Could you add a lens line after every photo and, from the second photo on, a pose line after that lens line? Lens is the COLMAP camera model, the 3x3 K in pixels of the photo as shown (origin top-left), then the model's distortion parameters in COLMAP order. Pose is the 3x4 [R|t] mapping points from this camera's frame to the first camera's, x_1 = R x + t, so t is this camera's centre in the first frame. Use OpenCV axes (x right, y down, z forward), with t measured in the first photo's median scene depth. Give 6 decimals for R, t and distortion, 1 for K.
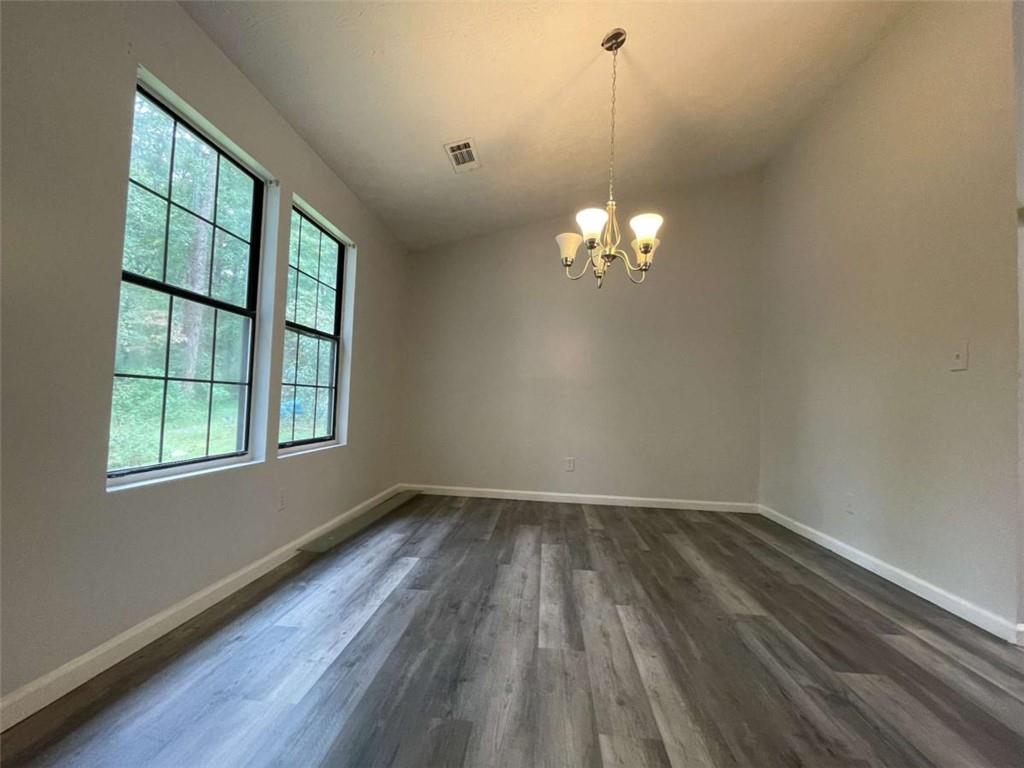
lens RADIAL K [[411.9, 0, 513.8], [0, 411.9, 386.5], [0, 0, 1]] dist [0.000582, 0.000205]
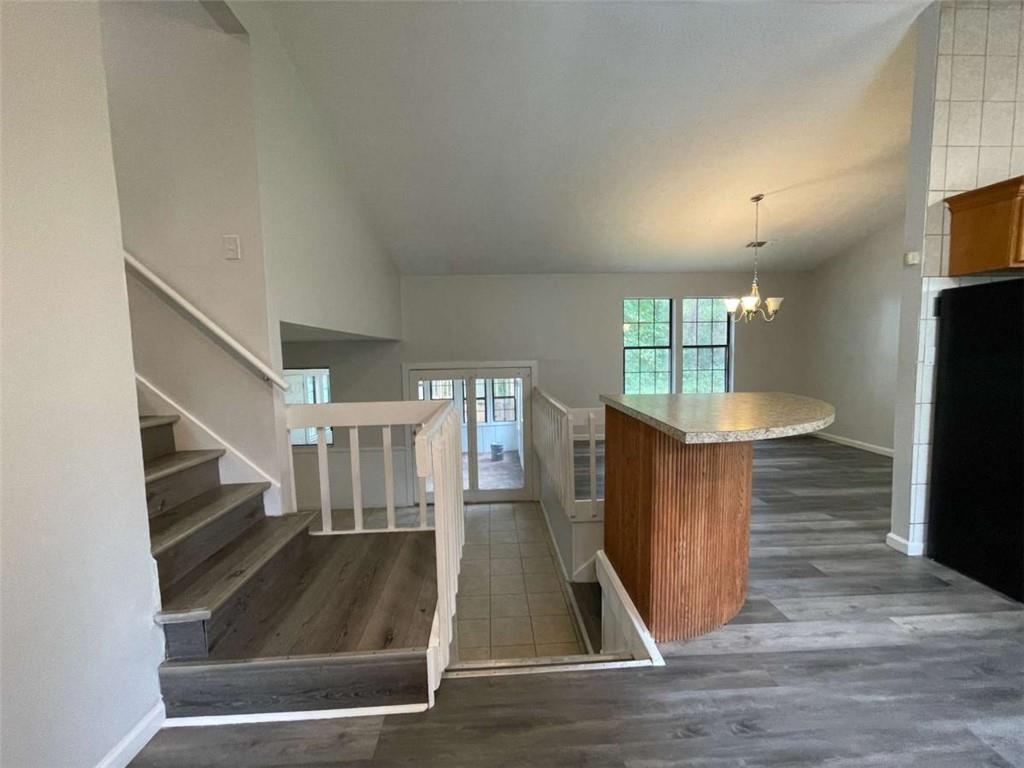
lens RADIAL K [[411.9, 0, 513.8], [0, 411.9, 386.5], [0, 0, 1]] dist [0.000582, 0.000205]
pose [[0.136045, 0.048079, -0.989535, 1.723349], [0.060704, 0.996540, 0.056765, -0.109683], [0.988841, -0.067791, 0.132656, -0.405884]]
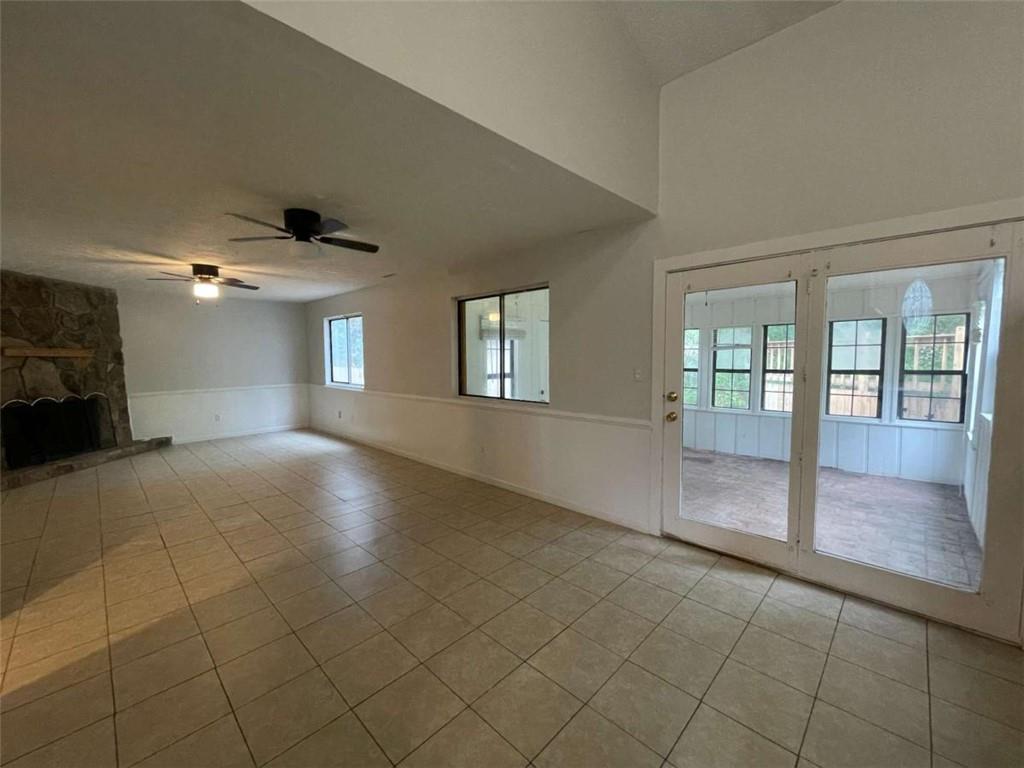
lens RADIAL K [[411.9, 0, 513.8], [0, 411.9, 386.5], [0, 0, 1]] dist [0.000582, 0.000205]
pose [[-0.638531, 0.037967, -0.768659, 0.547575], [0.023168, 0.999278, 0.030113, 0.173937], [0.769247, 0.001420, -0.638950, -0.255857]]
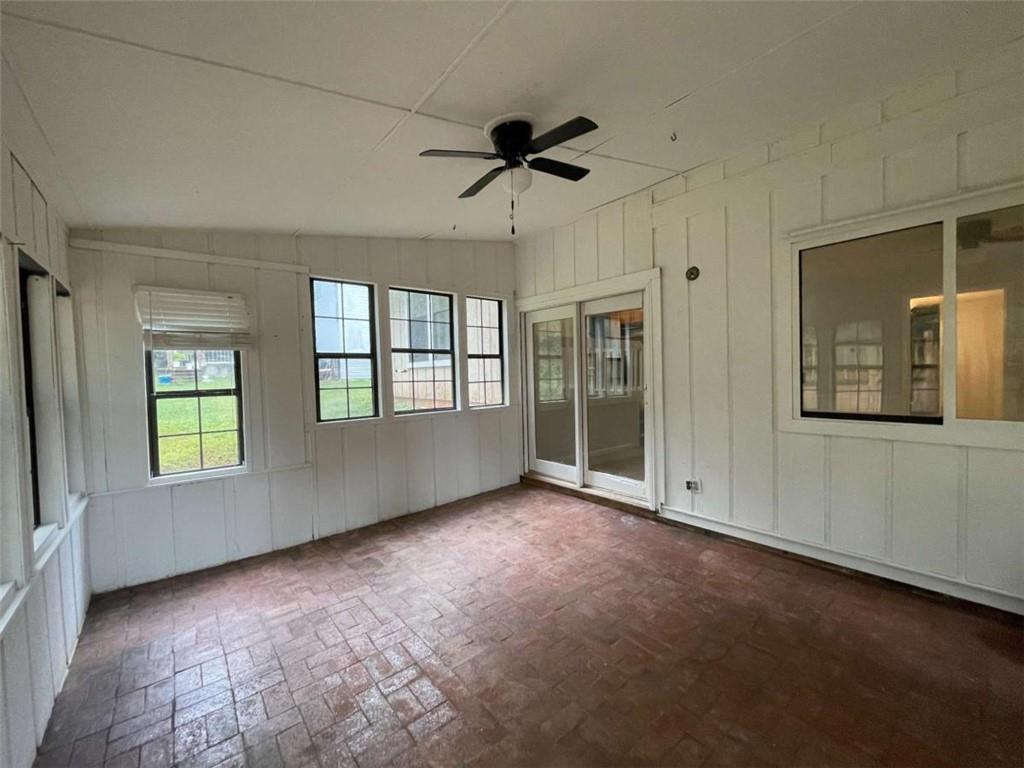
lens RADIAL K [[413.3, 0, 512.0], [0, 413.3, 384.0], [0, 0, 1]] dist [-0.000569, 0.000031]
pose [[0.712843, -0.067537, 0.698064, -2.102311], [0.020177, 0.996915, 0.075846, 0.119266], [-0.701033, -0.039981, 0.712007, -1.387565]]
